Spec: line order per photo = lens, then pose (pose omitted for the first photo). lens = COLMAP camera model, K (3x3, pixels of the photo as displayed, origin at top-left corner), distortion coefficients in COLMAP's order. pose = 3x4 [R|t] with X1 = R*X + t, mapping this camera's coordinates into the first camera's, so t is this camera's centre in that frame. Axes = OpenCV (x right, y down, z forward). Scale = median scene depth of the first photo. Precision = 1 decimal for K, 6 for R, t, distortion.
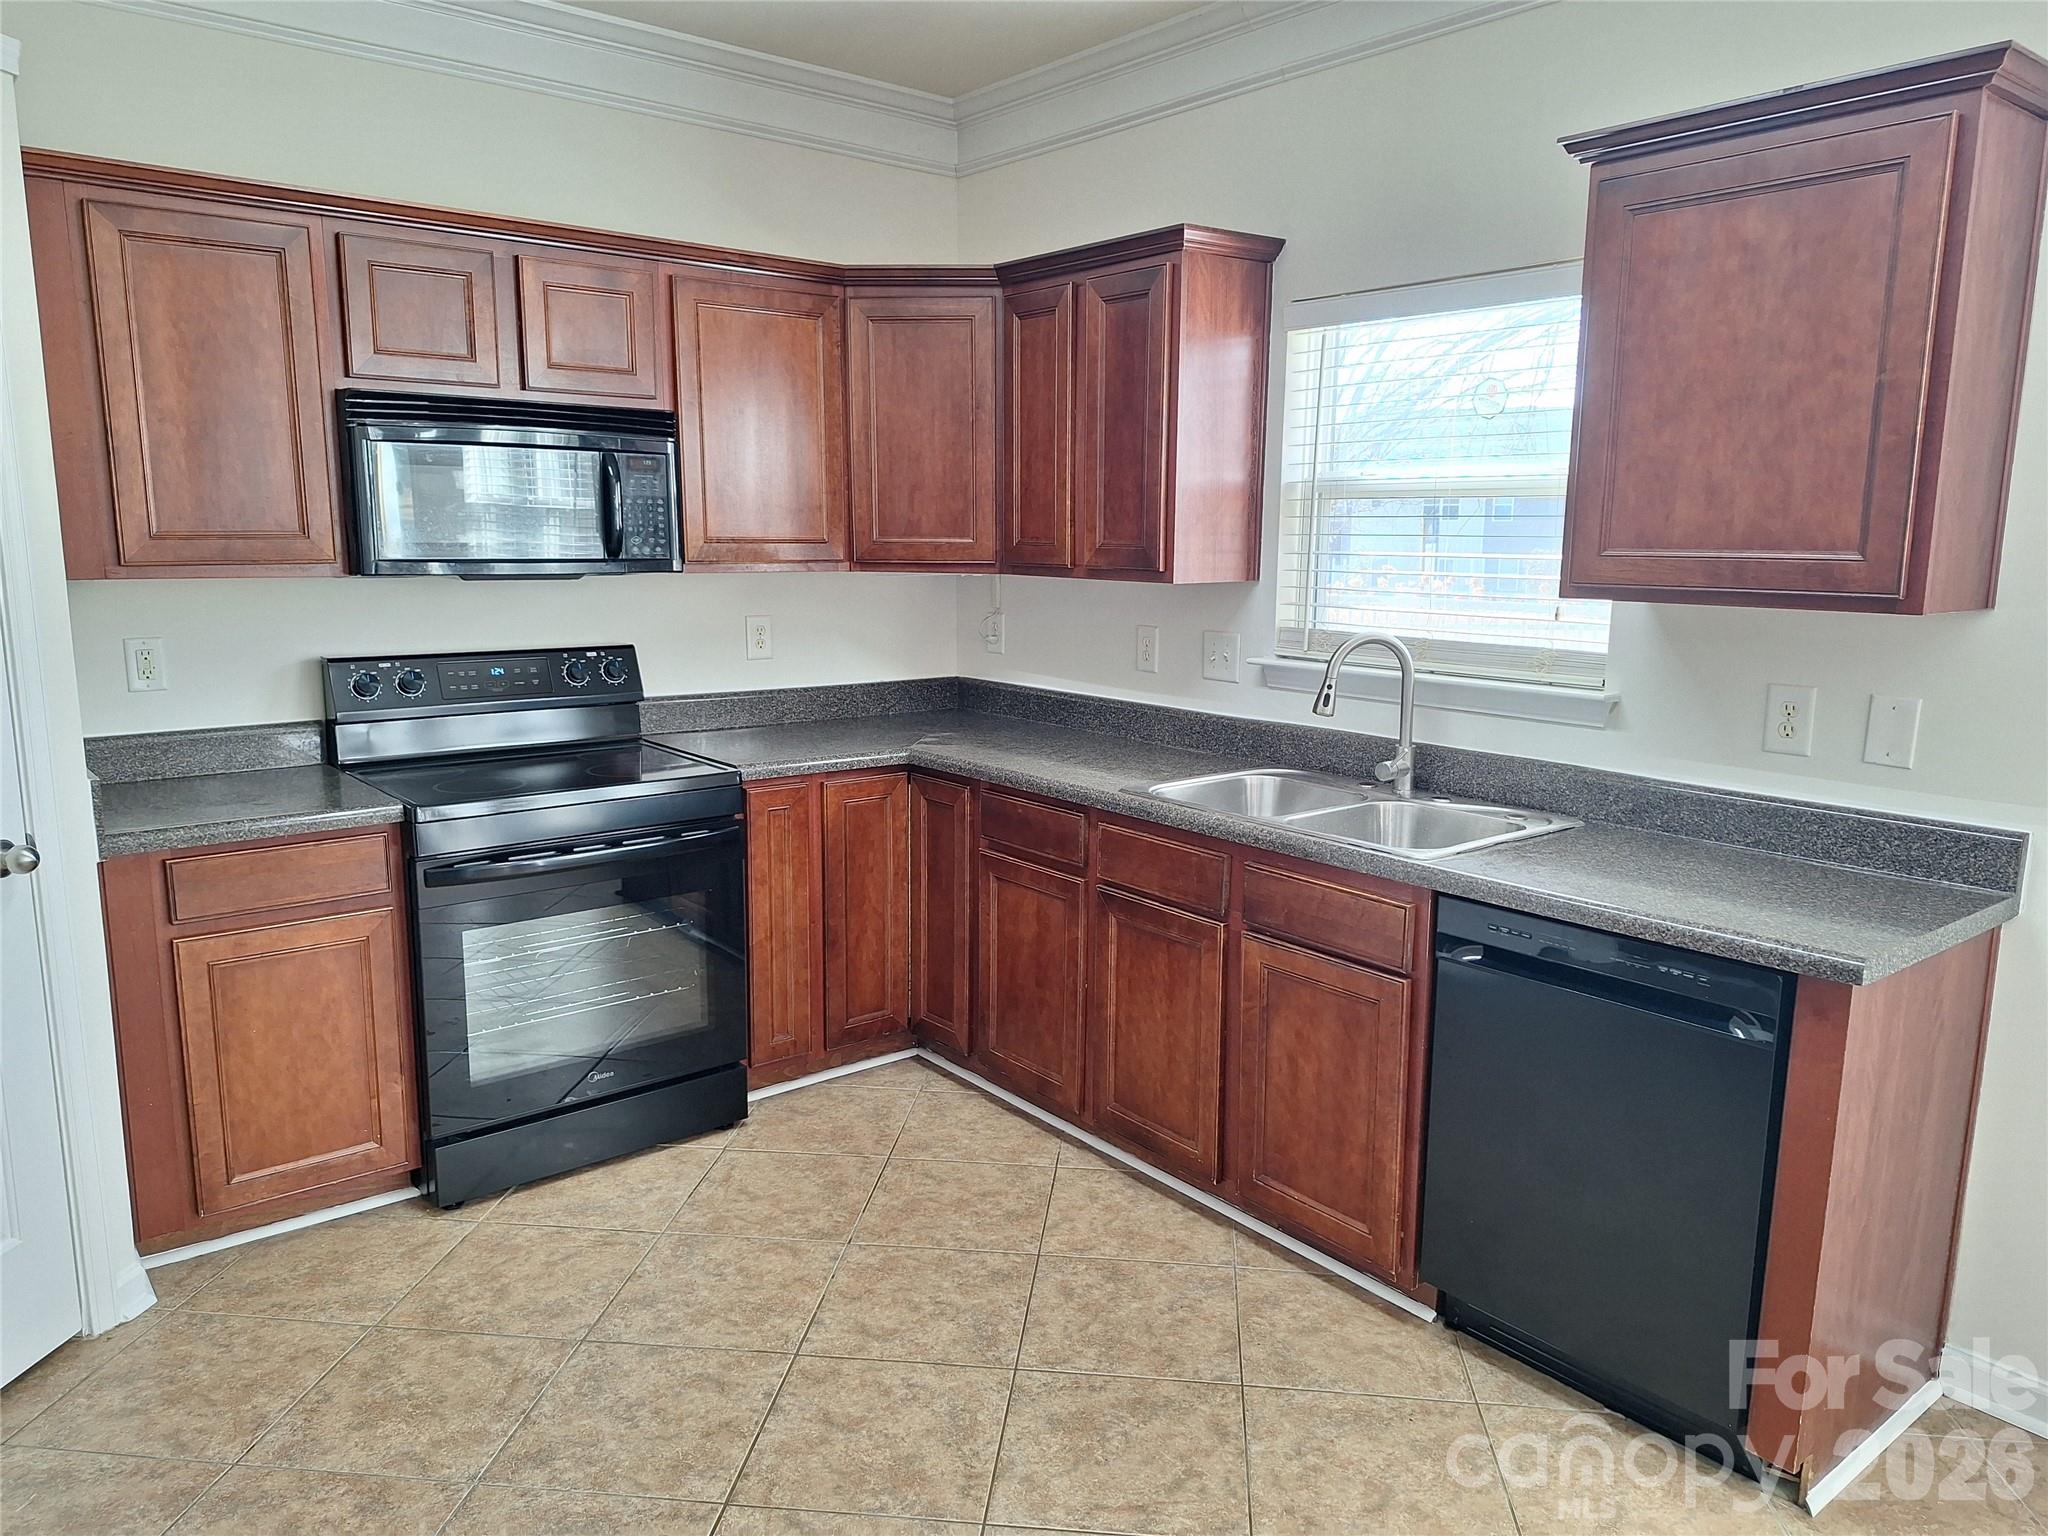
lens RADIAL K [[1435.5, 0, 1028.6], [0, 1435.5, 759.7], [0, 0, 1]] dist [0.143468, -0.177057]
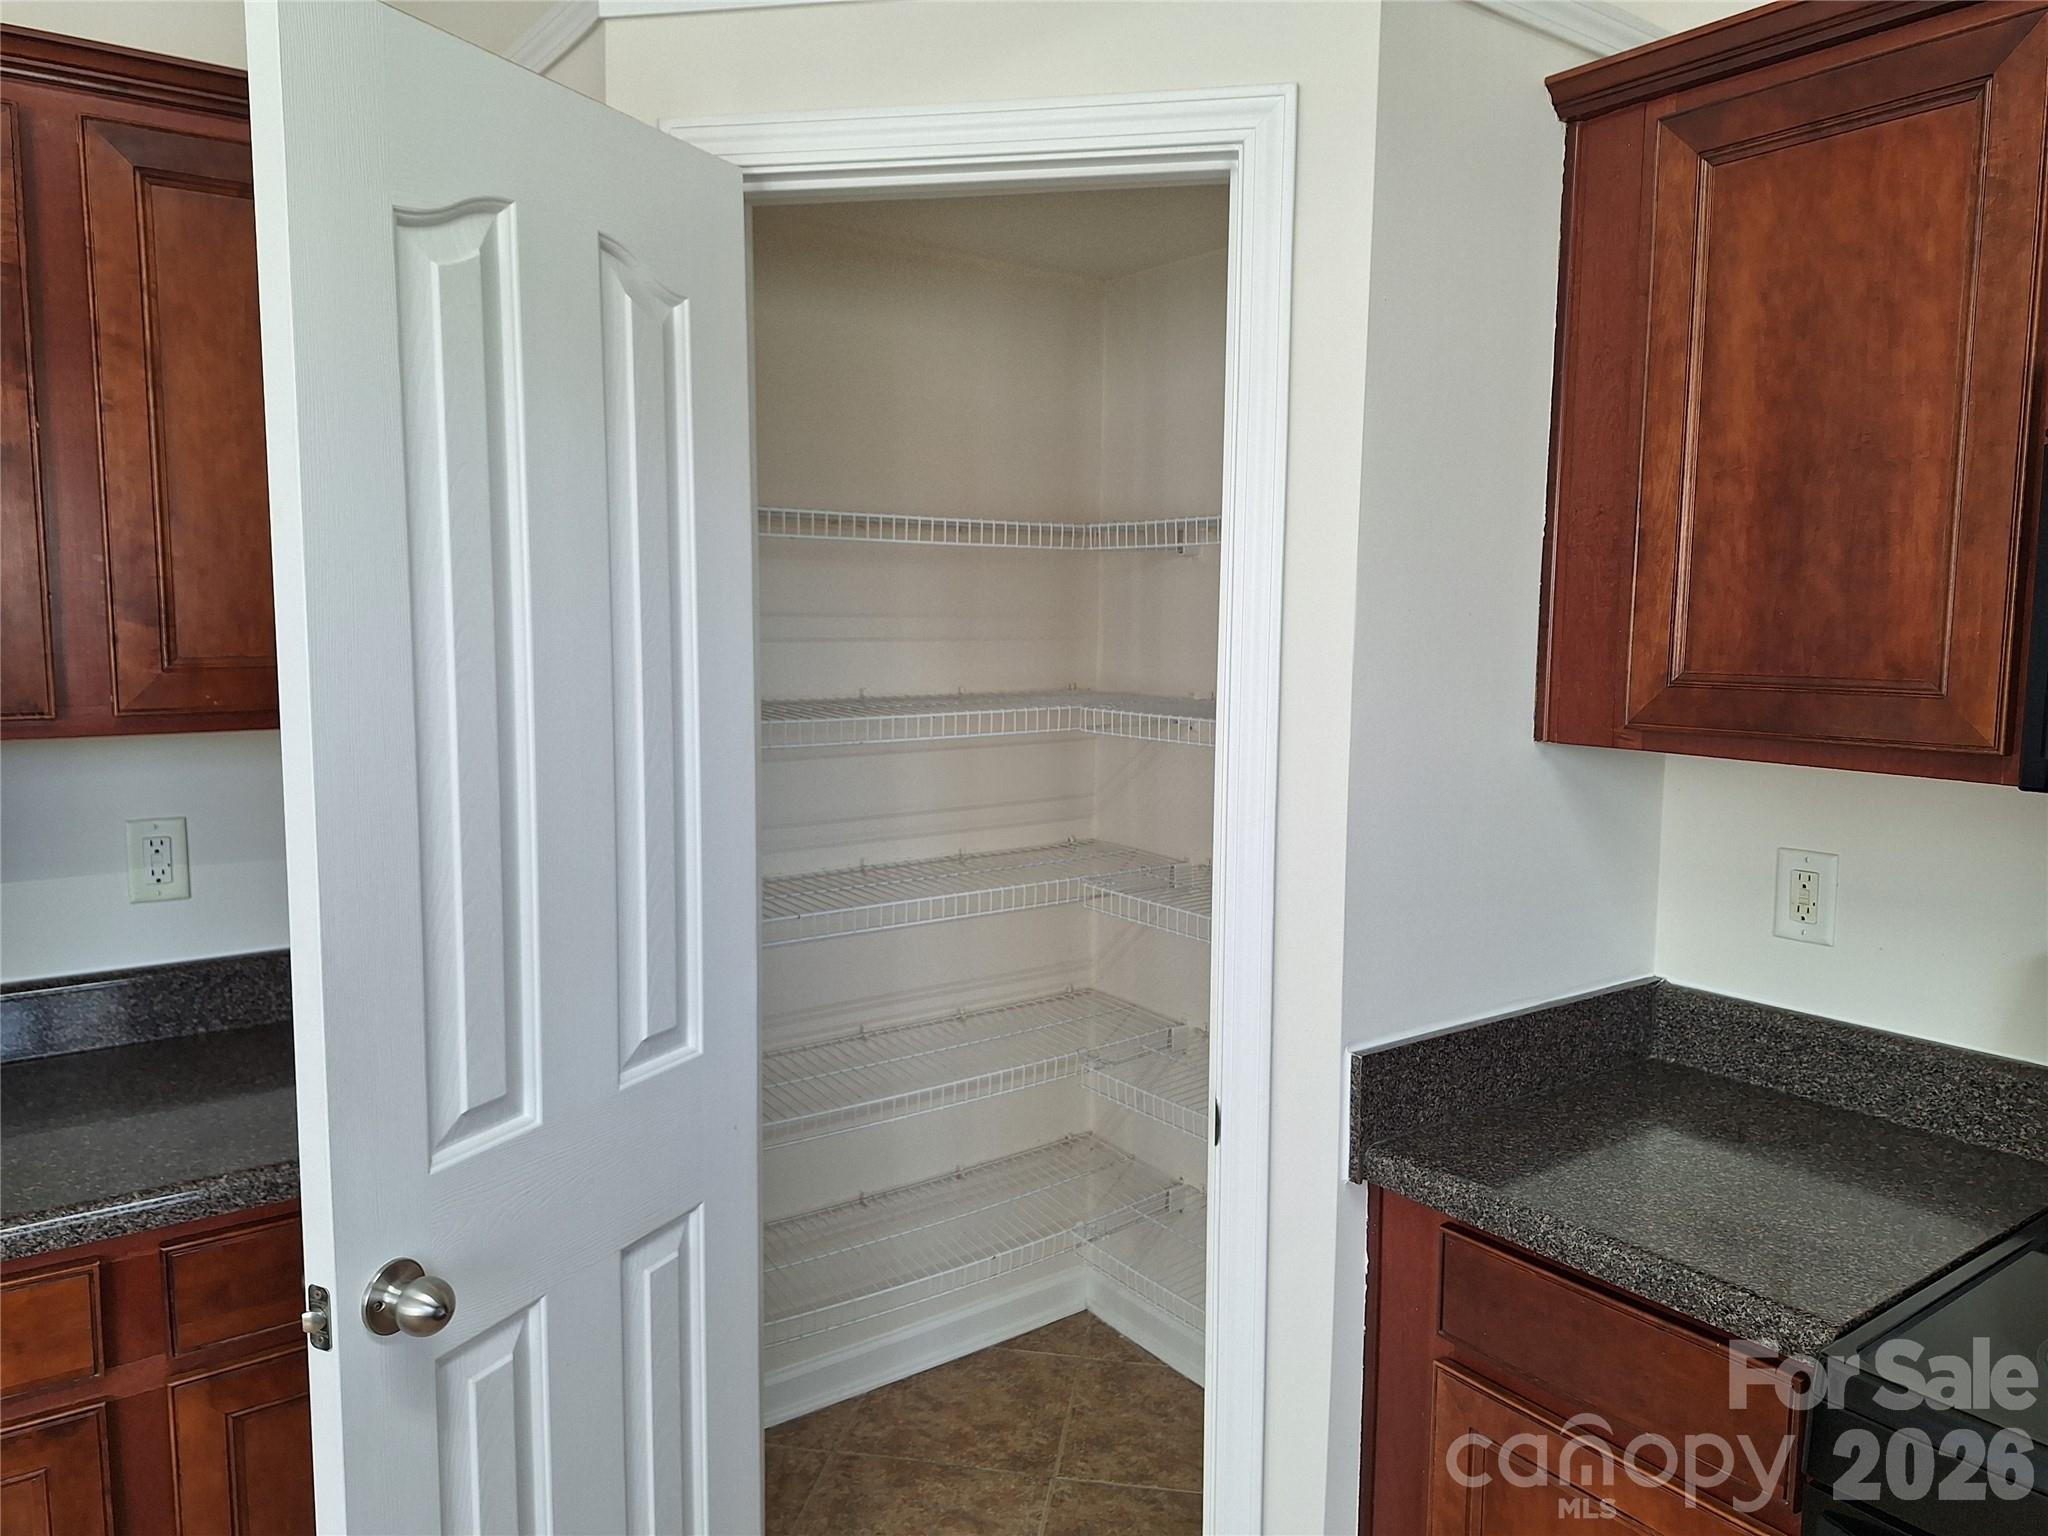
lens RADIAL K [[1435.5, 0, 1028.6], [0, 1435.5, 759.7], [0, 0, 1]] dist [0.143468, -0.177057]
pose [[-0.052242, 0.095677, -0.994041, -0.009501], [-0.171614, 0.979732, 0.103319, -0.128413], [0.983778, 0.175989, -0.034763, 0.729098]]
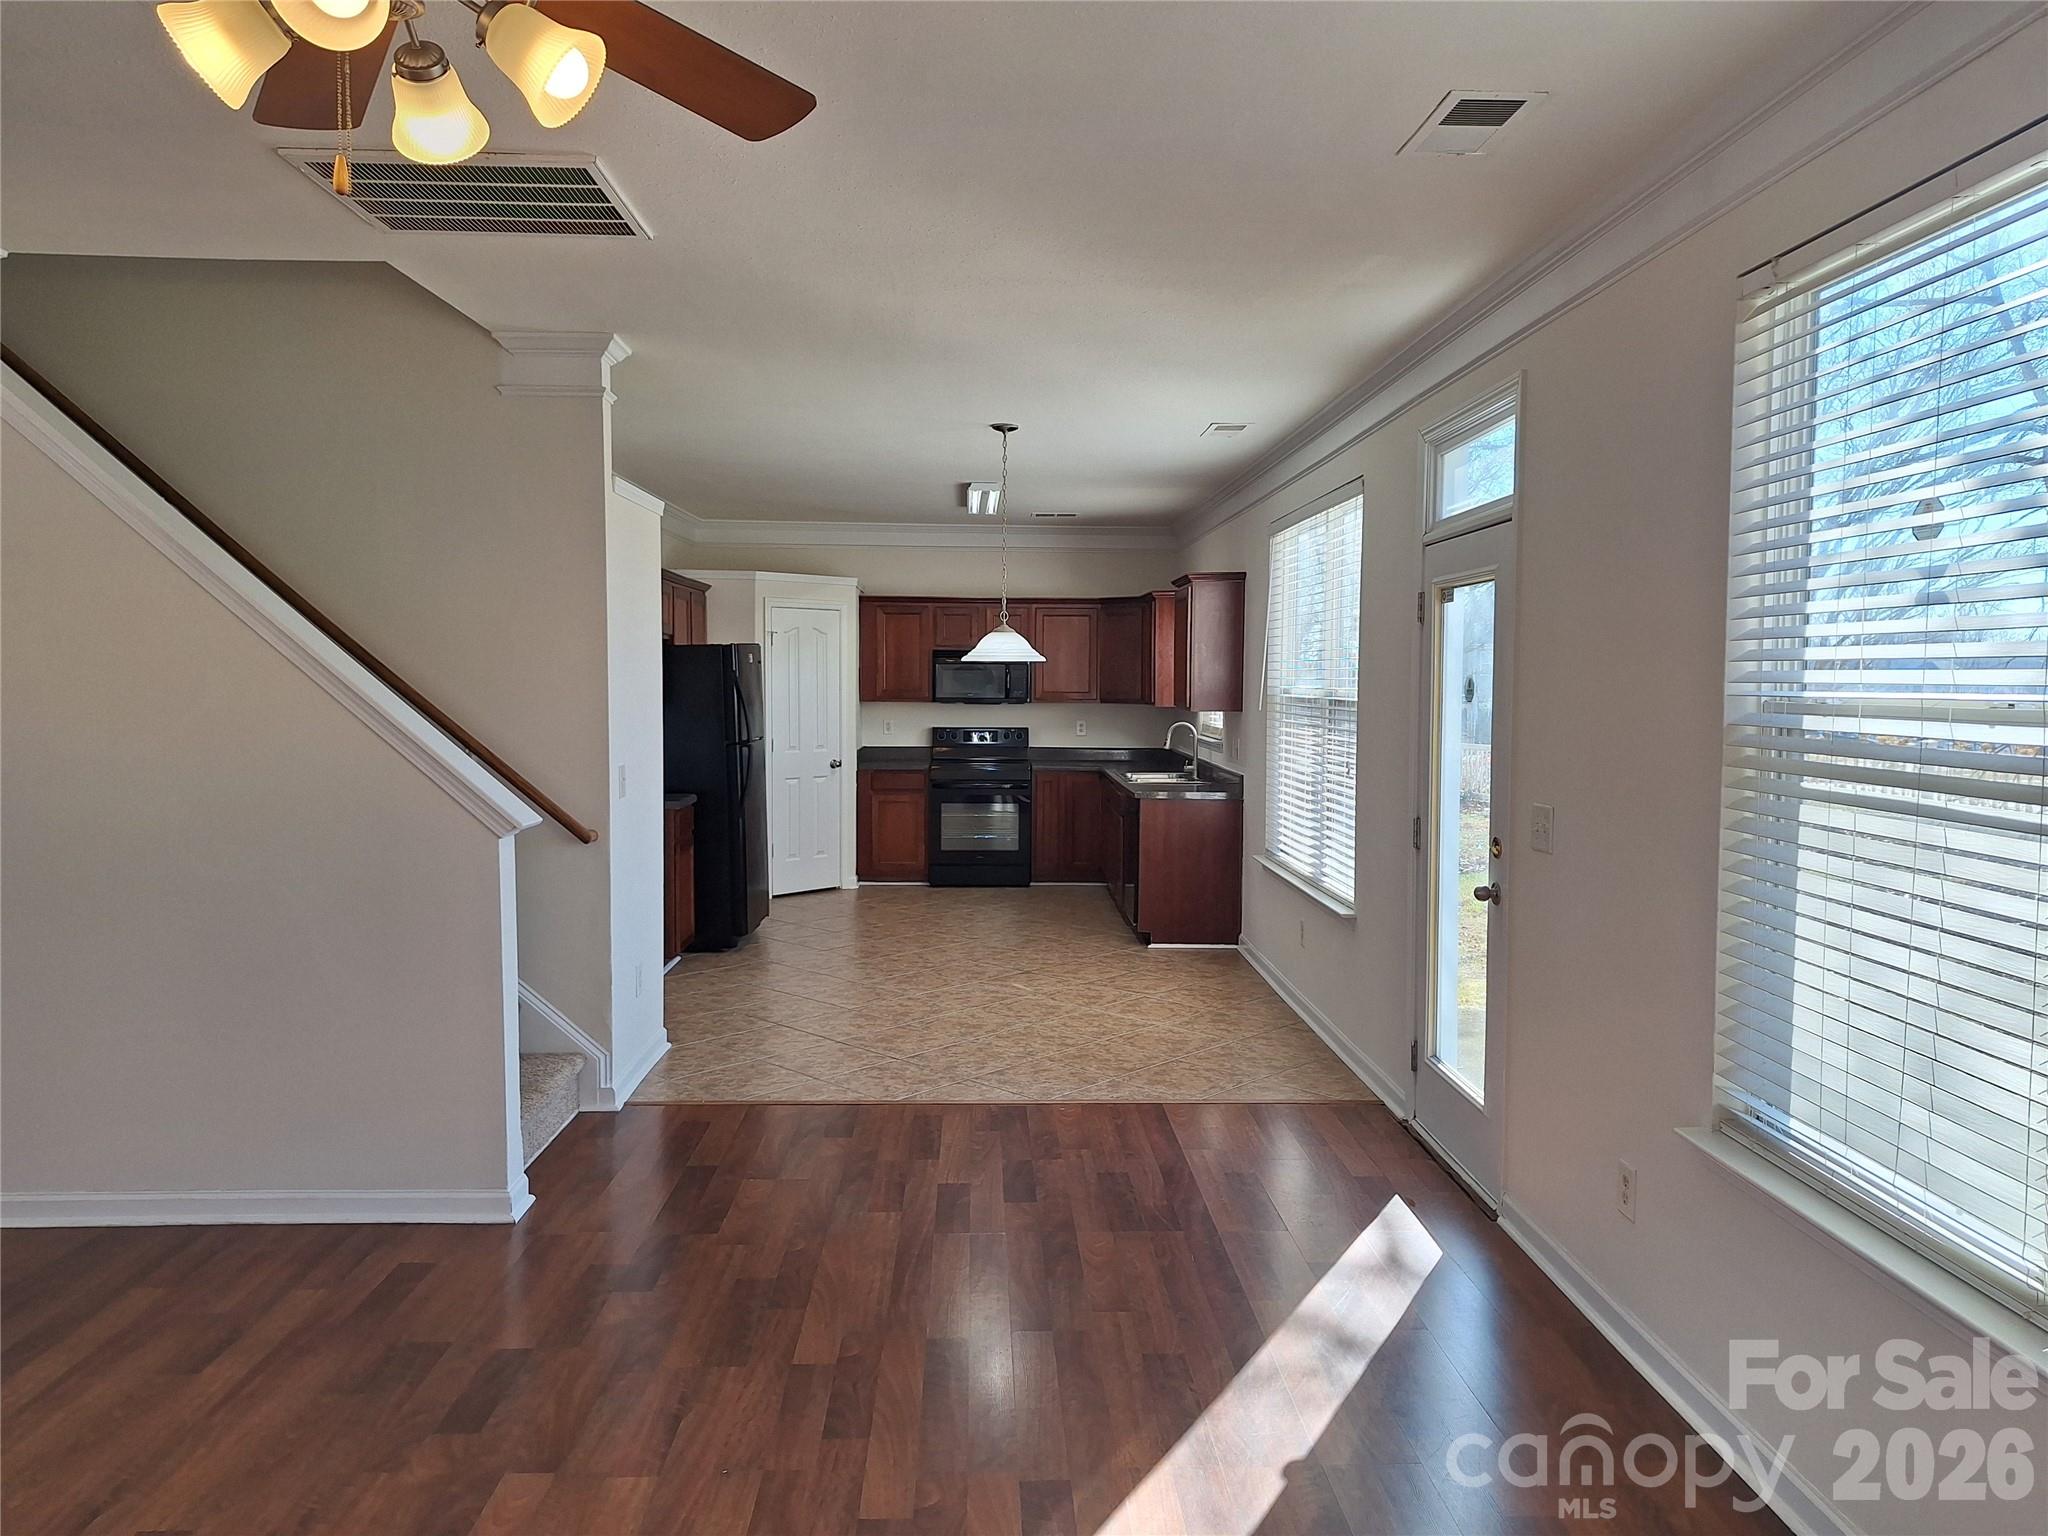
lens RADIAL K [[1435.5, 0, 1028.6], [0, 1435.5, 759.7], [0, 0, 1]] dist [0.143468, -0.177057]
pose [[0.795051, 0.031276, -0.605736, 1.788455], [-0.098446, 0.992082, -0.077990, 0.252778], [0.598500, 0.121639, 0.791835, -1.538672]]
